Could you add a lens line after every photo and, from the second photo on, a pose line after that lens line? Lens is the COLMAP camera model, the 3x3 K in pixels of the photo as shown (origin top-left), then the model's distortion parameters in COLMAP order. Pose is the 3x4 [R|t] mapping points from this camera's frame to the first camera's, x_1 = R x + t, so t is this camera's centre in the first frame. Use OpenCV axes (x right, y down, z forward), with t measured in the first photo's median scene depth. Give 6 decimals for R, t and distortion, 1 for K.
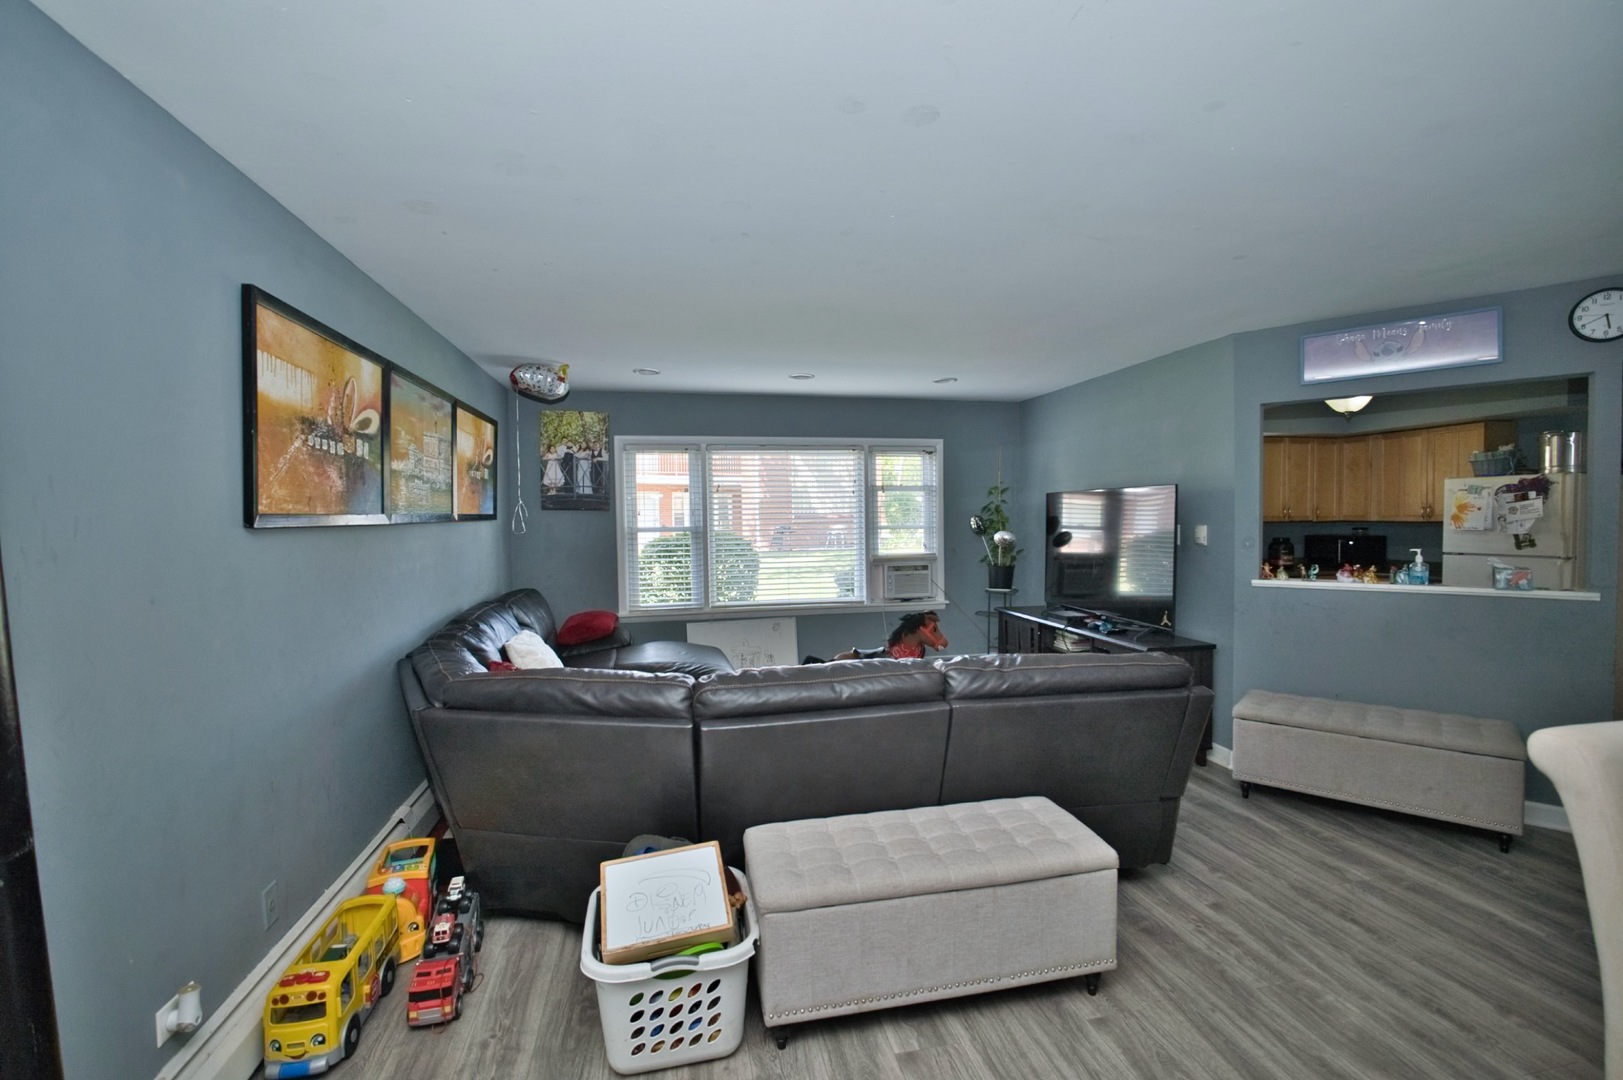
lens RADIAL K [[704.8, 0, 809.7], [0, 704.8, 540.8], [0, 0, 1]] dist [-0.023801, 0.006887]
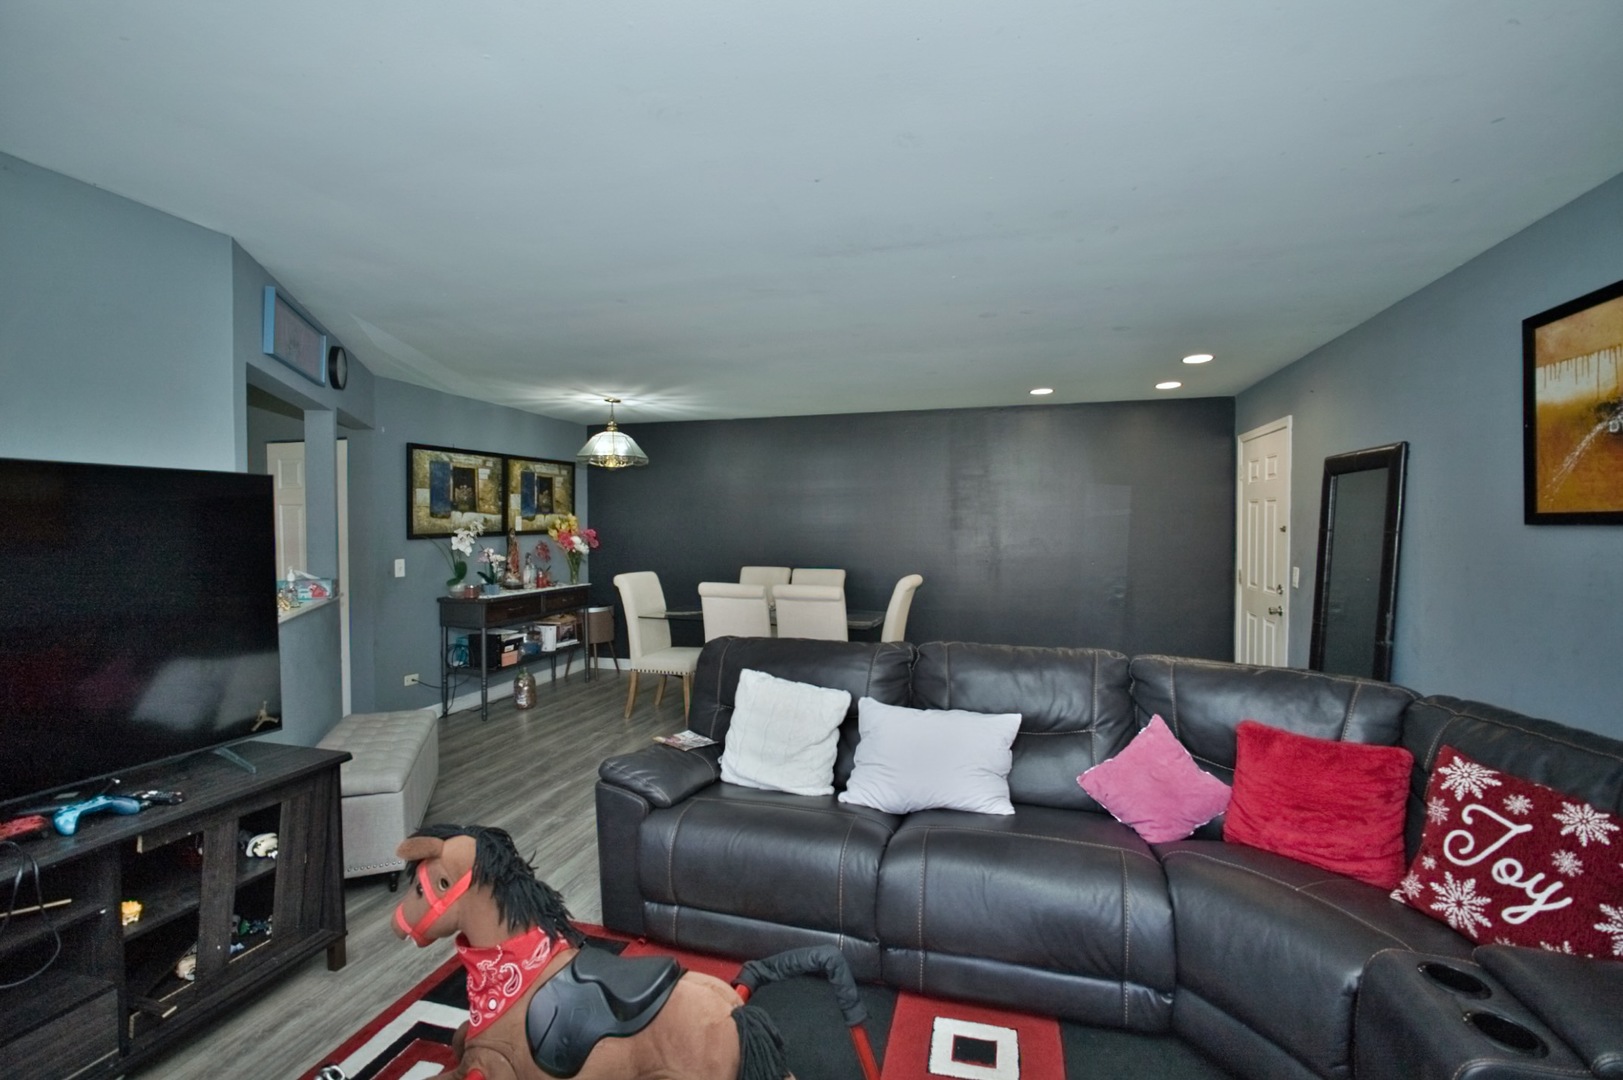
lens RADIAL K [[711.7, 0, 809.7], [0, 711.7, 540.3], [0, 0, 1]] dist [-0.023800, 0.006827]
pose [[-0.885814, 0.001988, 0.464036, -0.113500], [0.028455, 0.998342, 0.050042, -0.035955], [-0.463167, 0.057532, -0.884402, 1.089009]]
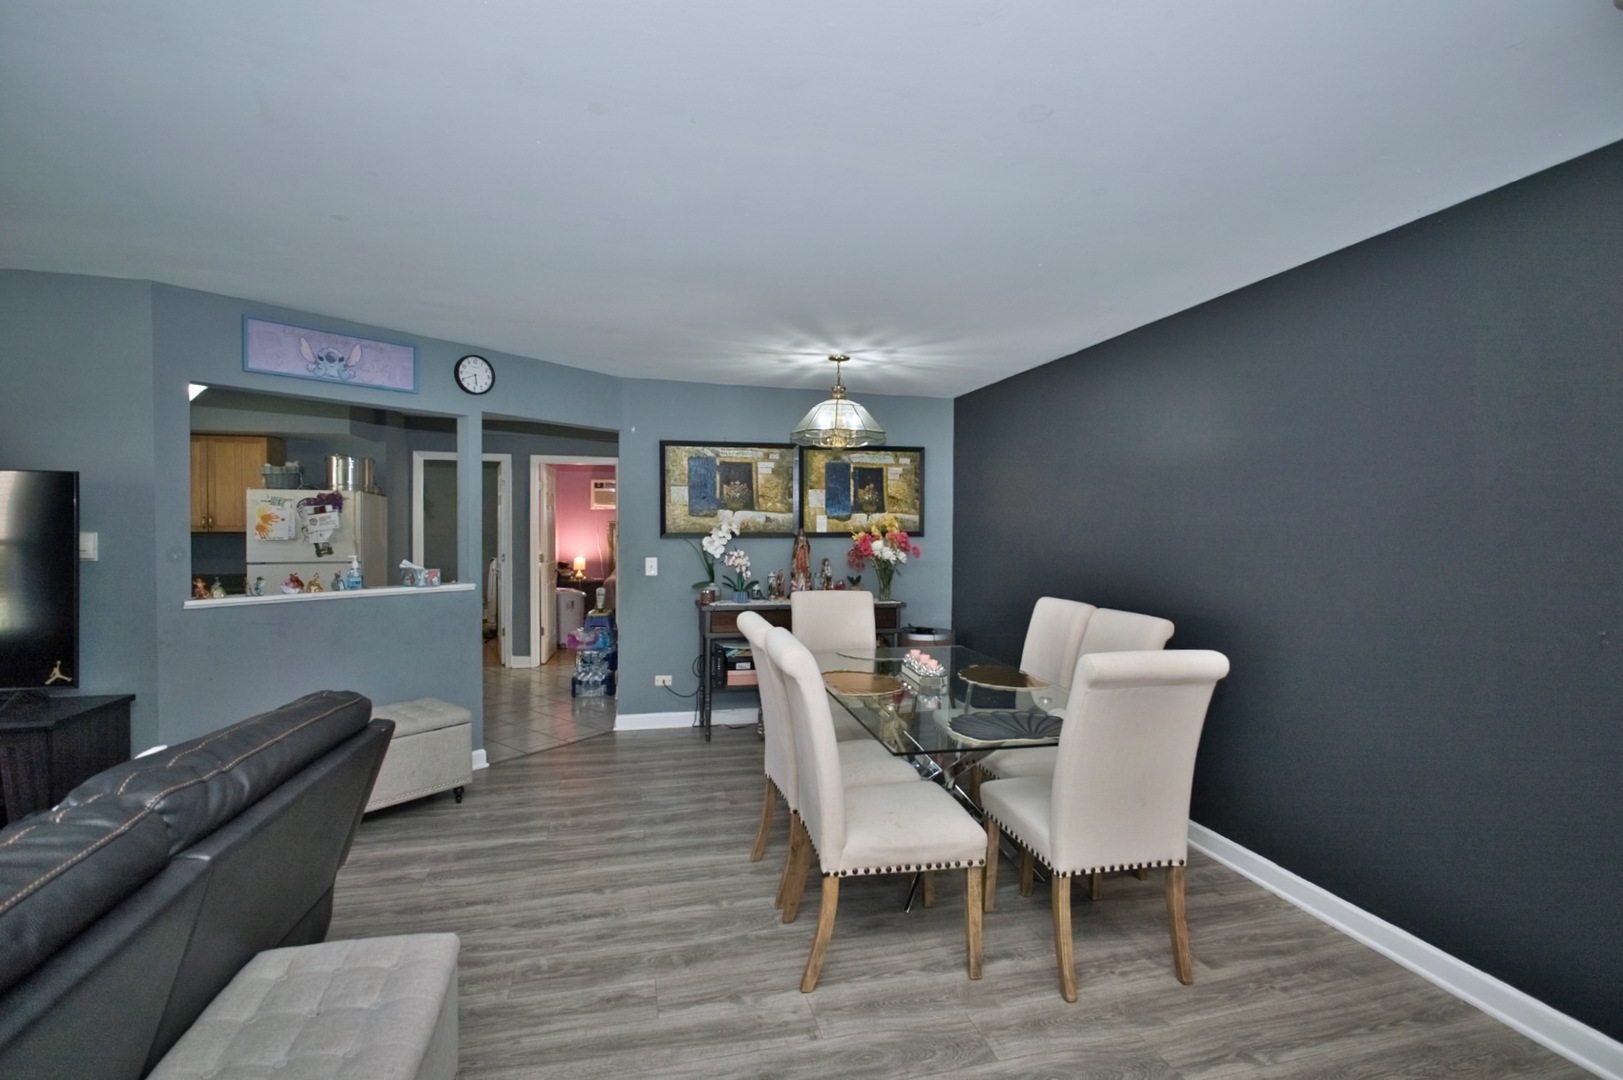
lens RADIAL K [[724.2, 0, 810.2], [0, 724.2, 541.9], [0, 0, 1]] dist [-0.021172, 0.004097]
pose [[-0.053181, -0.006165, 0.998566, -0.170901], [0.028211, 0.999573, 0.007674, 0.002018], [-0.998186, 0.028579, -0.052984, 0.271841]]
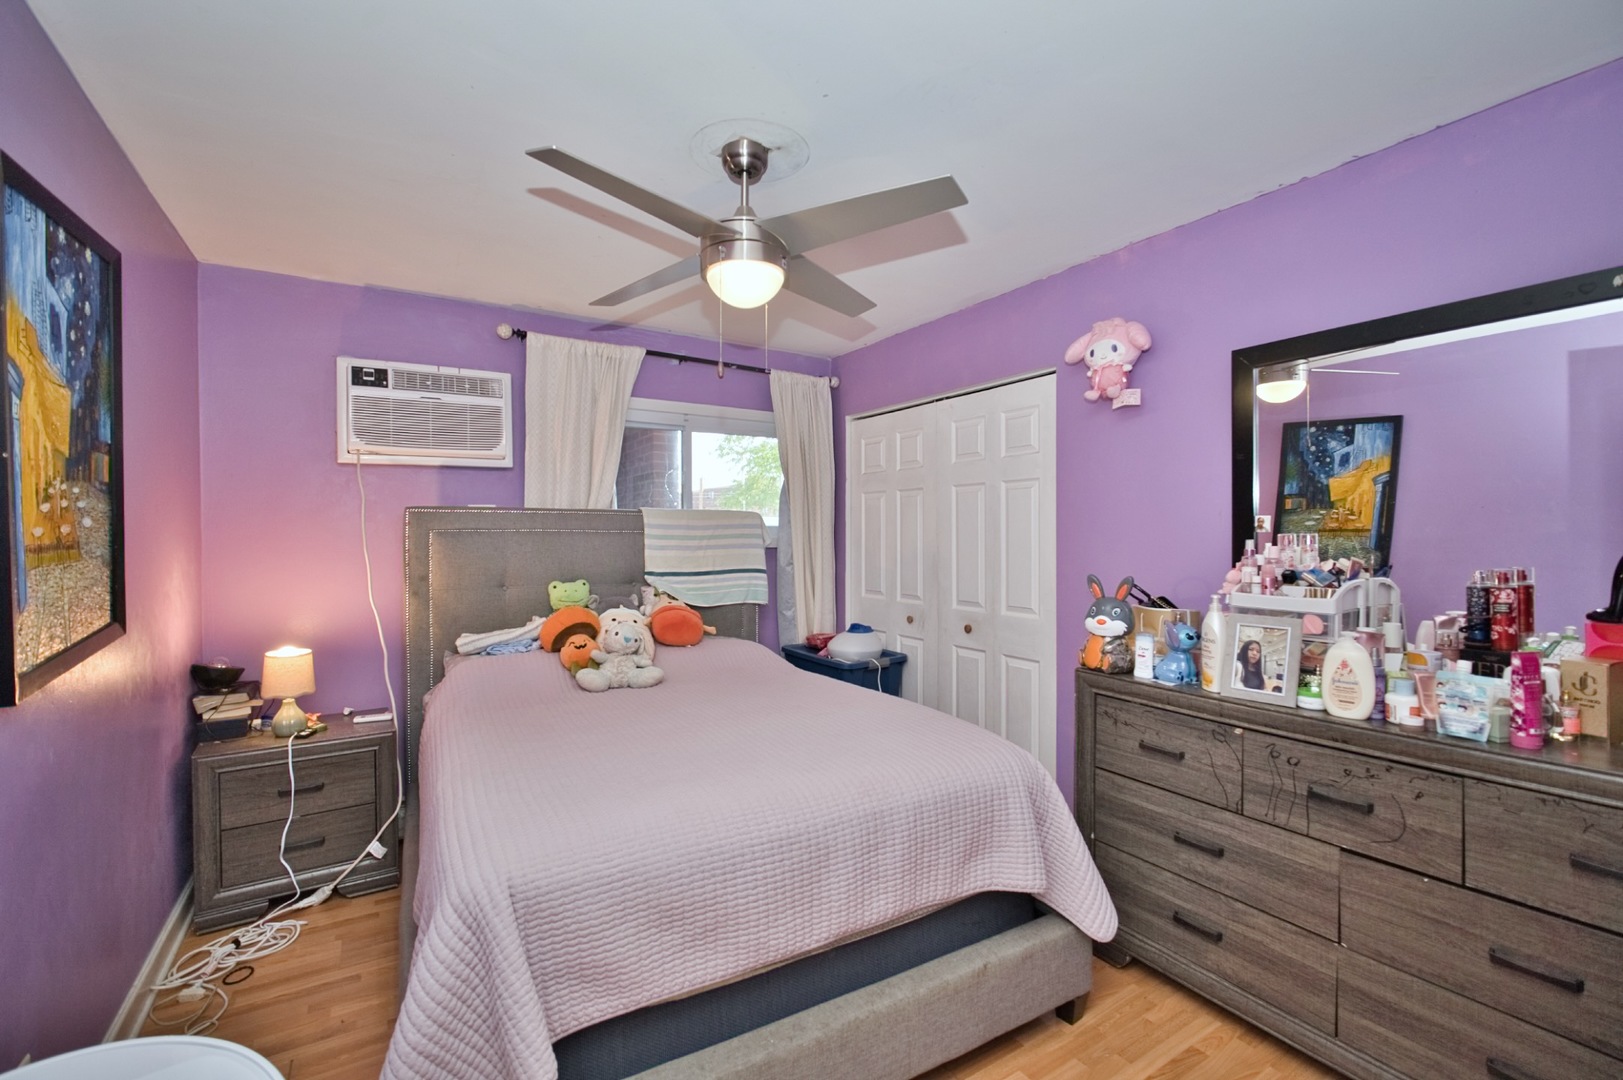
lens RADIAL K [[704.8, 0, 809.7], [0, 704.8, 540.8], [0, 0, 1]] dist [-0.023801, 0.006887]
pose [[-0.344806, 0.007154, 0.938647, 1.453538], [0.042223, 0.999077, 0.007896, -0.022140], [-0.937724, 0.042355, -0.344790, 0.670968]]
